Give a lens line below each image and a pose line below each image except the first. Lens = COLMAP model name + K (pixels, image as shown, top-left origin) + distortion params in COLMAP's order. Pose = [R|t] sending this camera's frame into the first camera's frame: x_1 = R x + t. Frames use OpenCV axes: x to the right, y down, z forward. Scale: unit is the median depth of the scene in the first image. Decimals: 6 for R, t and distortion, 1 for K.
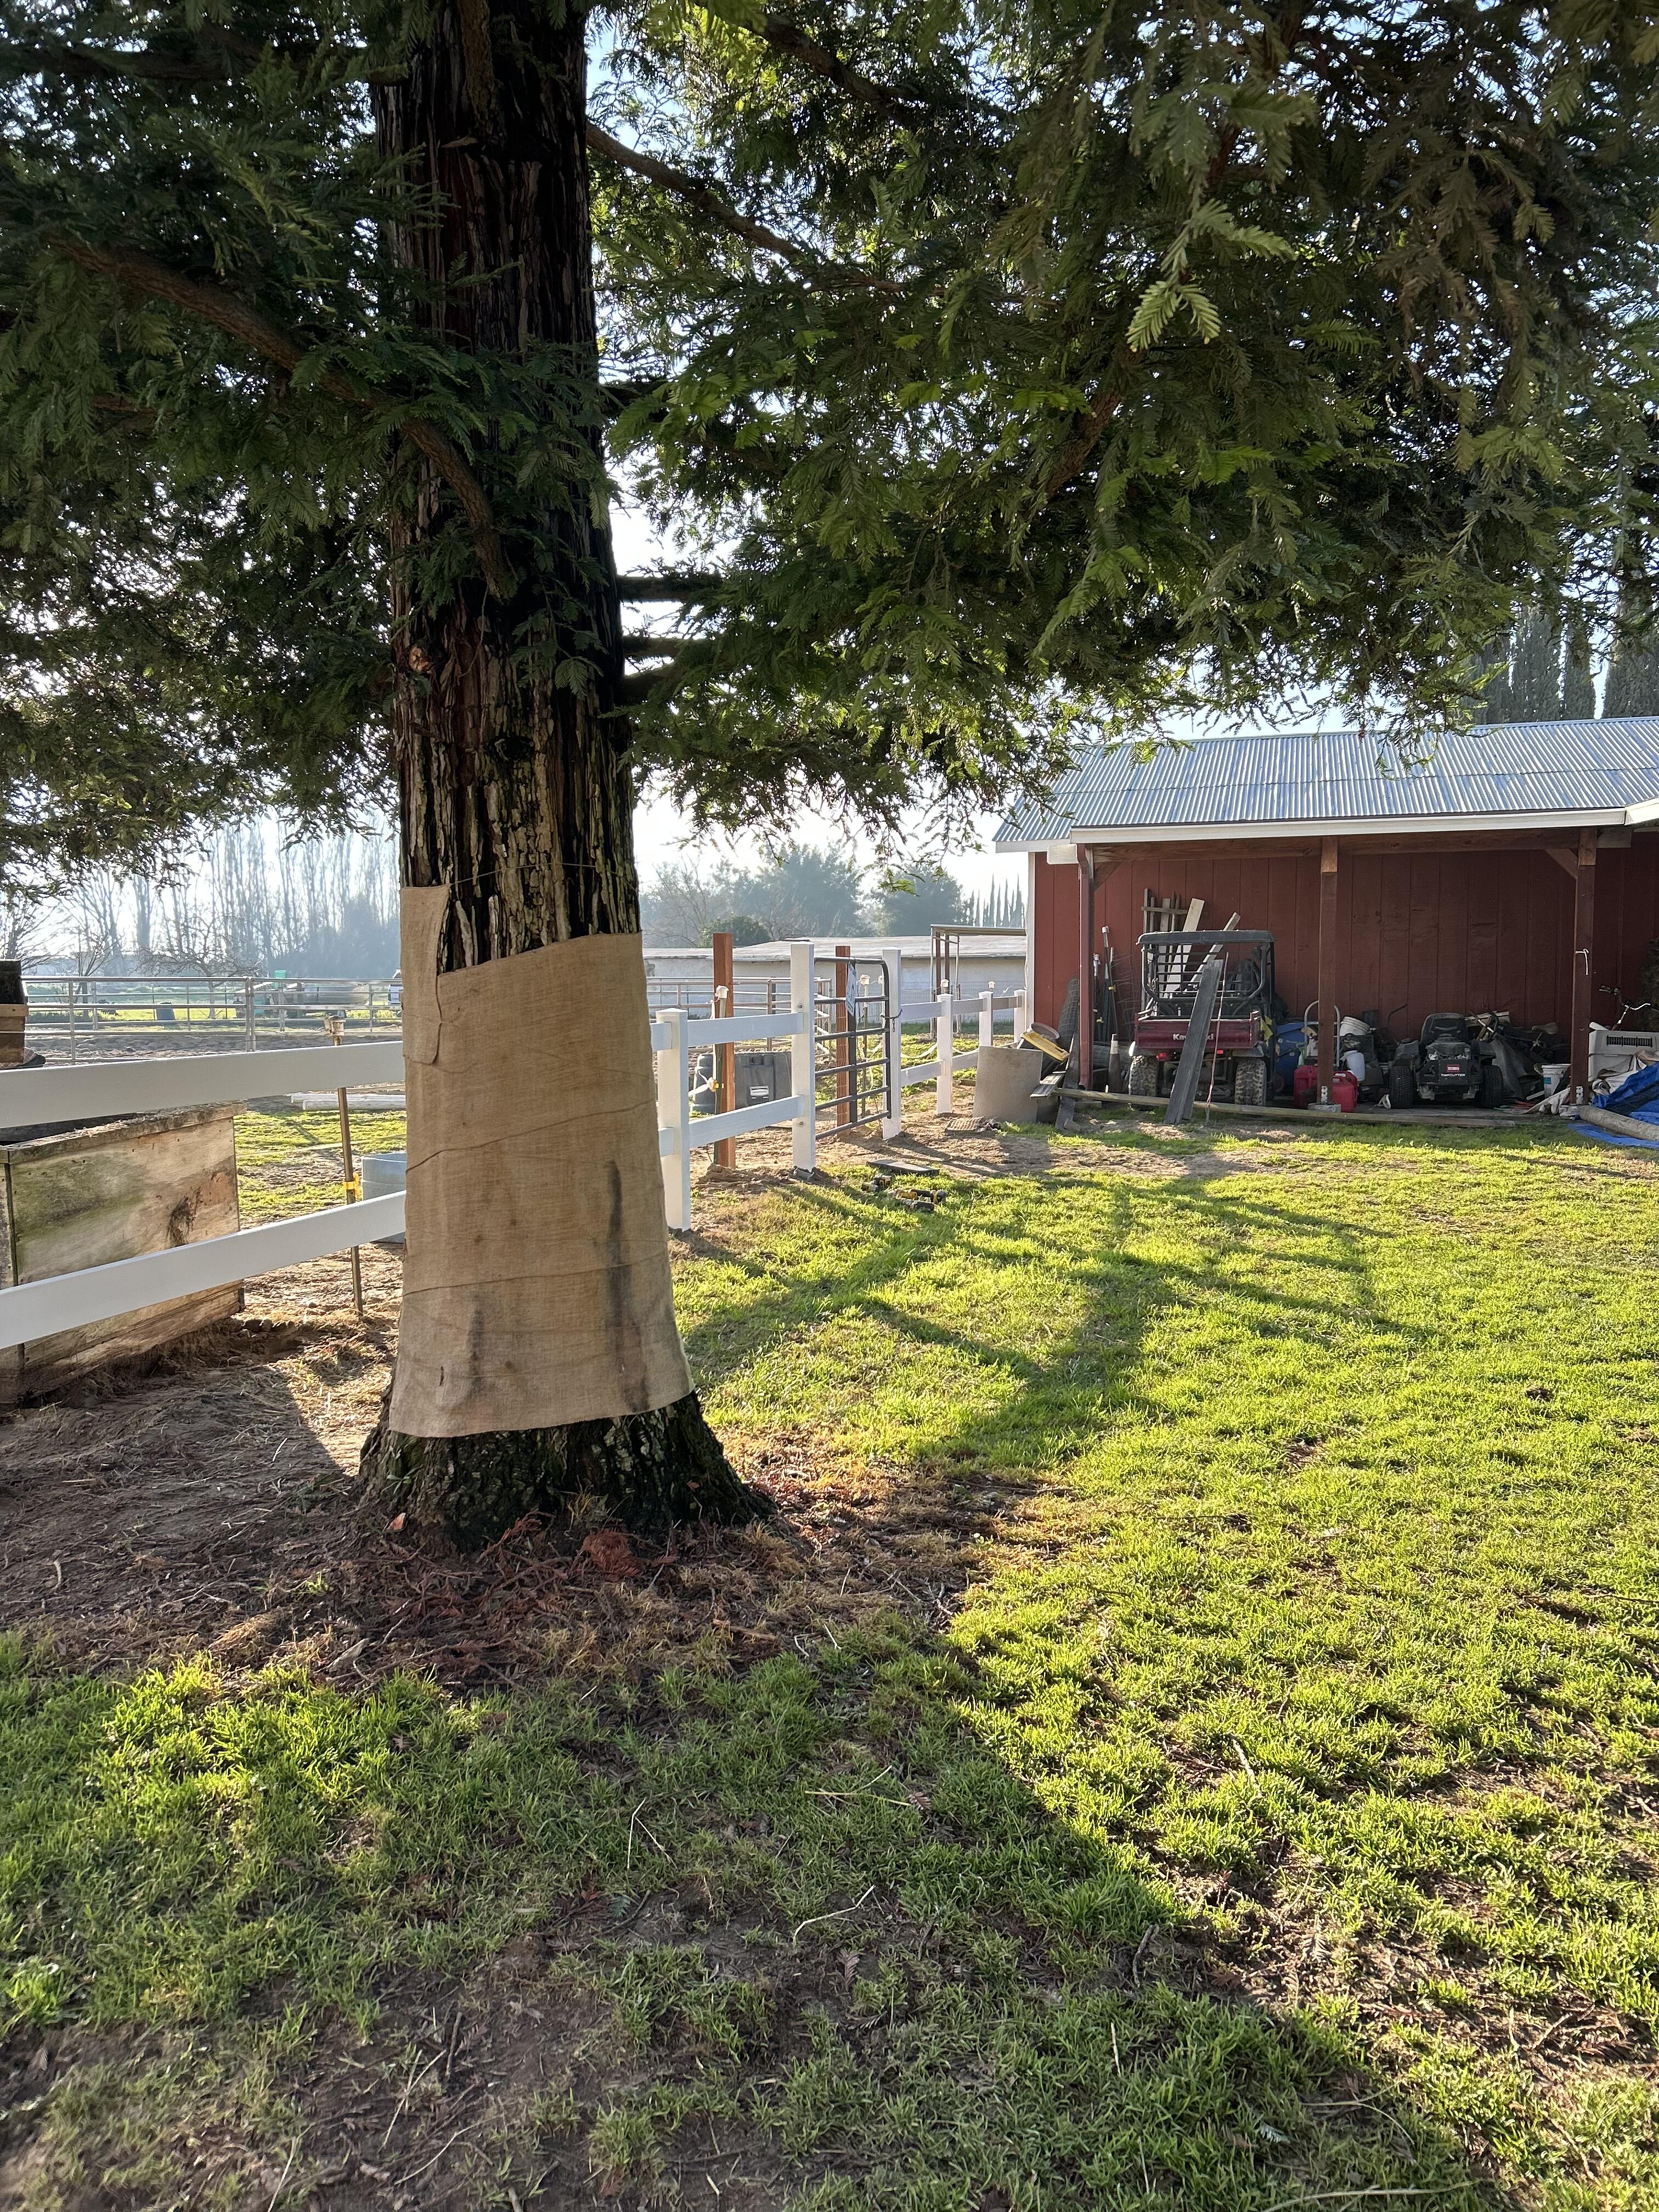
lens RADIAL K [[1691.4, 0, 840.1], [0, 1691.4, 1101.3], [0, 0, 1]] dist [0.038589, -0.031420]
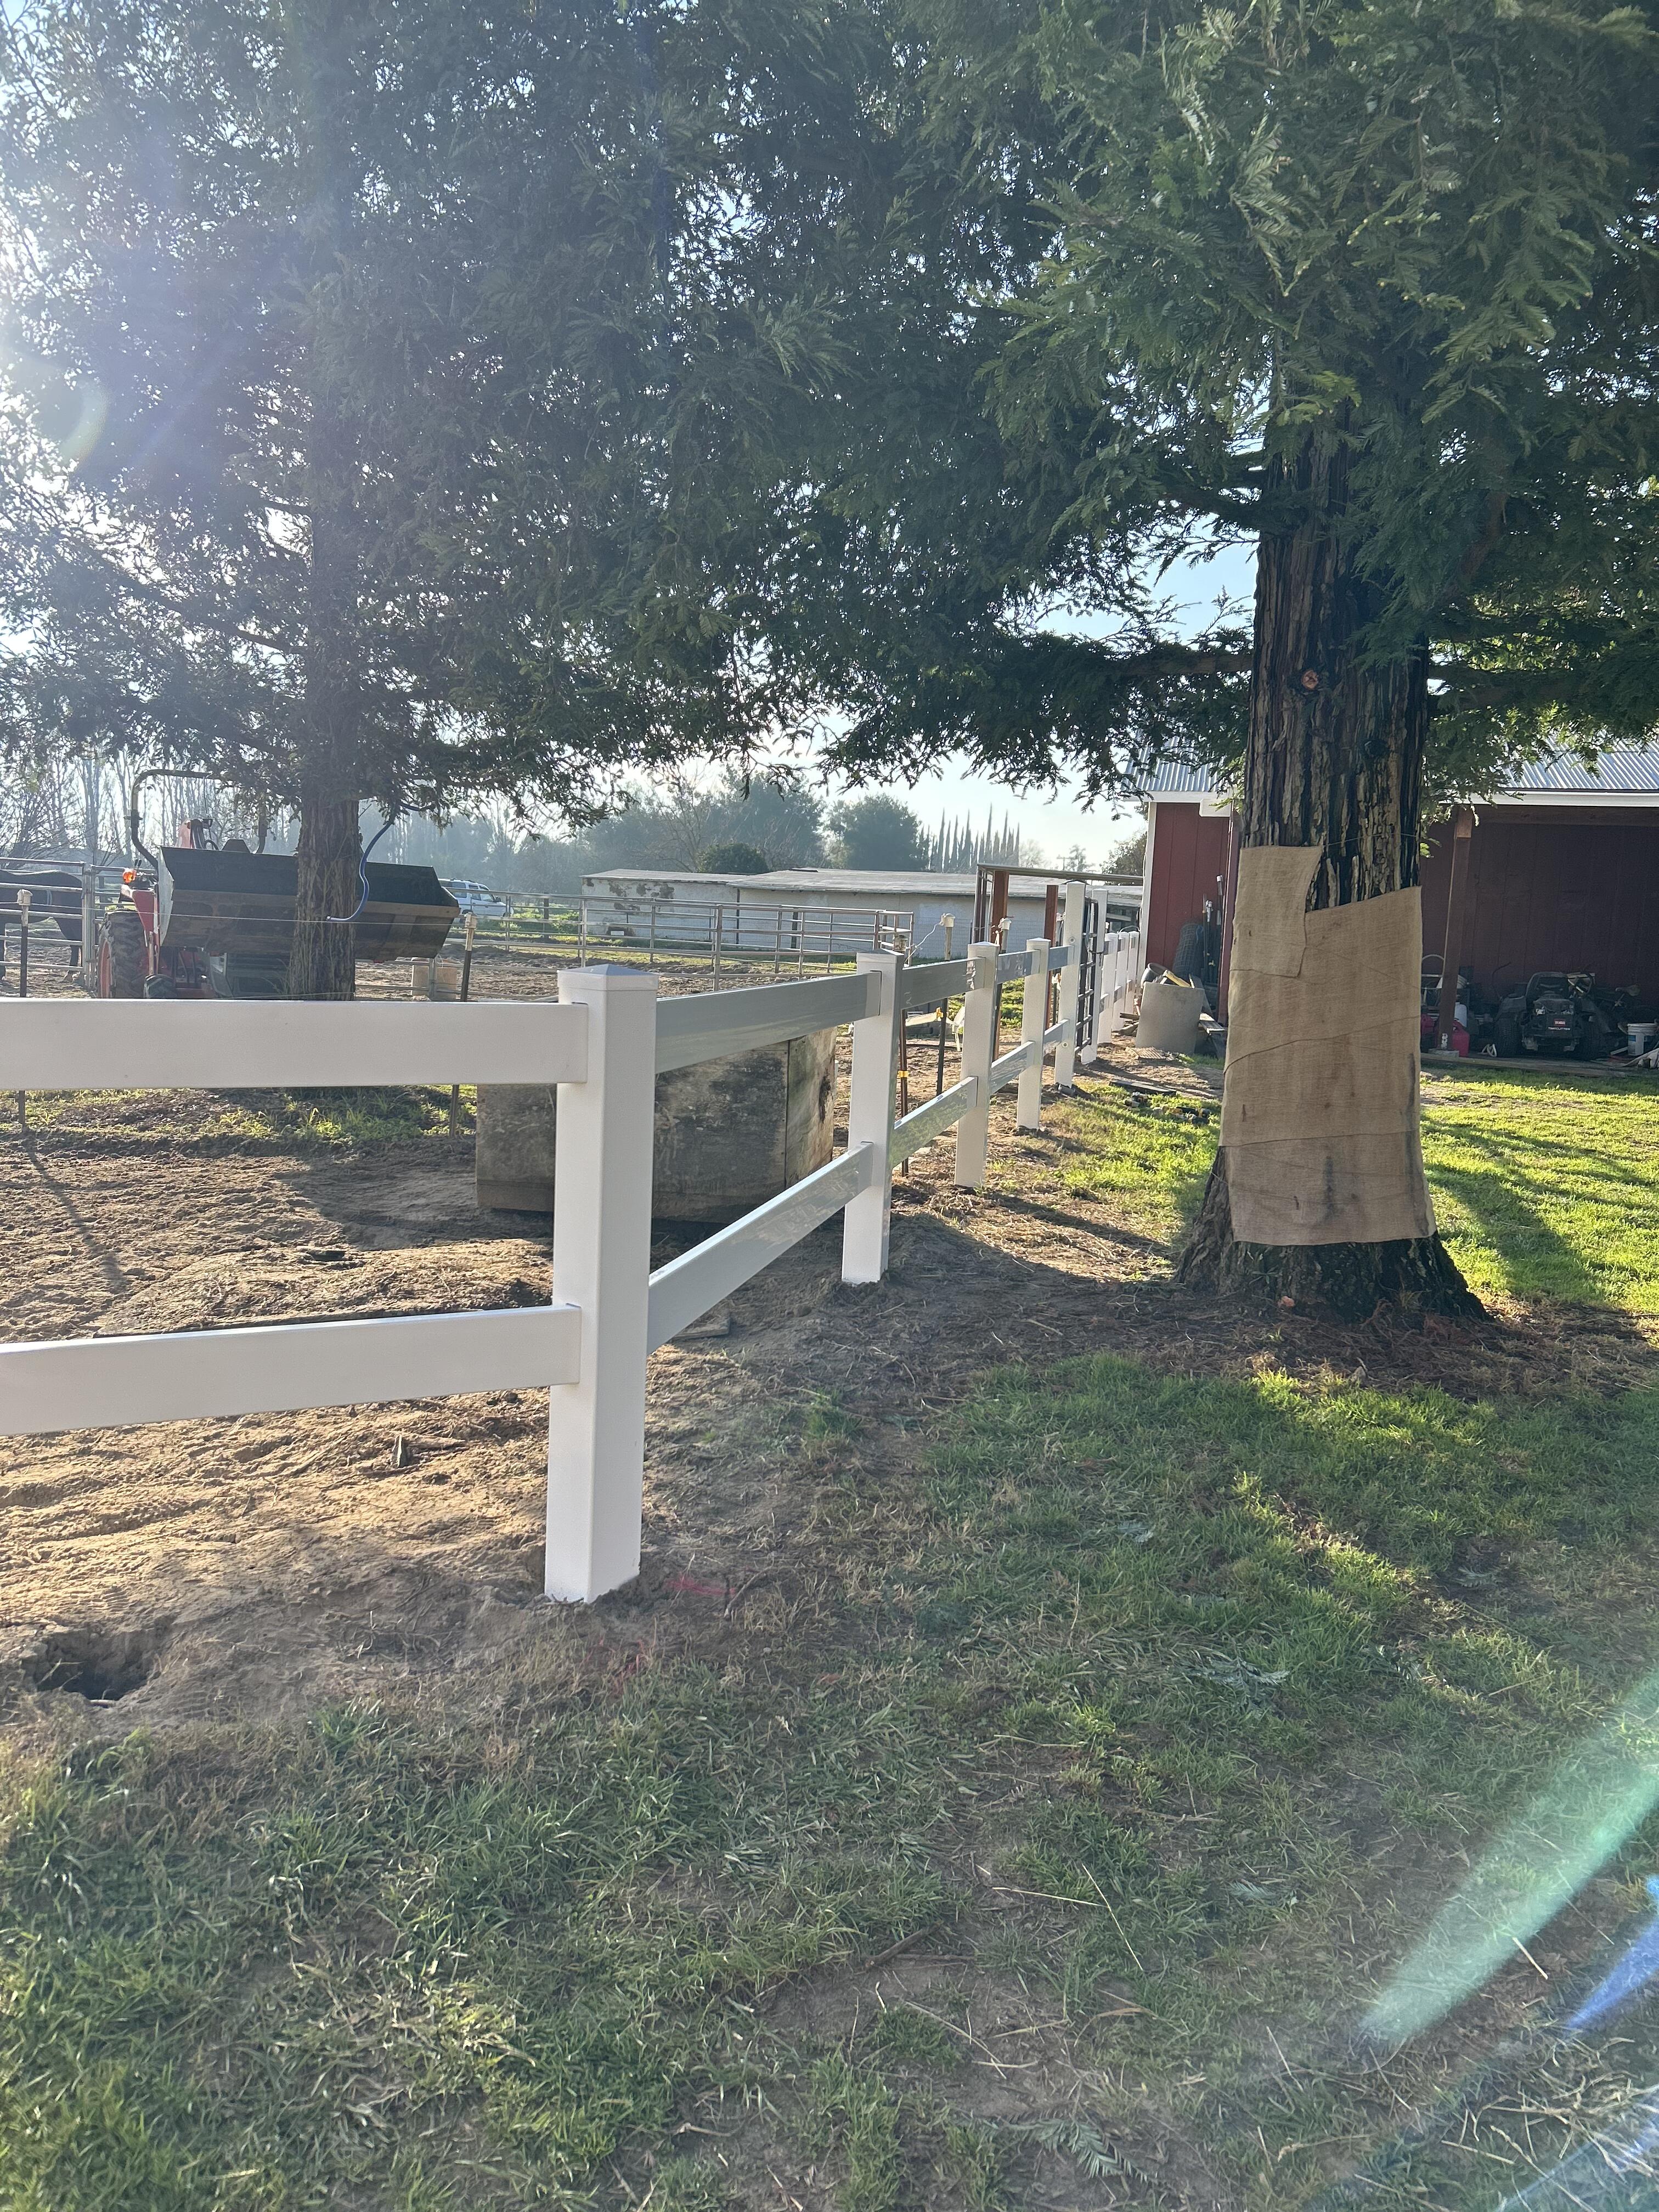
lens RADIAL K [[1691.4, 0, 840.1], [0, 1691.4, 1101.3], [0, 0, 1]] dist [0.038589, -0.031420]
pose [[0.998515, 0.043407, 0.032915, -0.655160], [-0.044702, 0.998212, 0.039671, 0.041094], [-0.031134, -0.041084, 0.998671, -0.367069]]
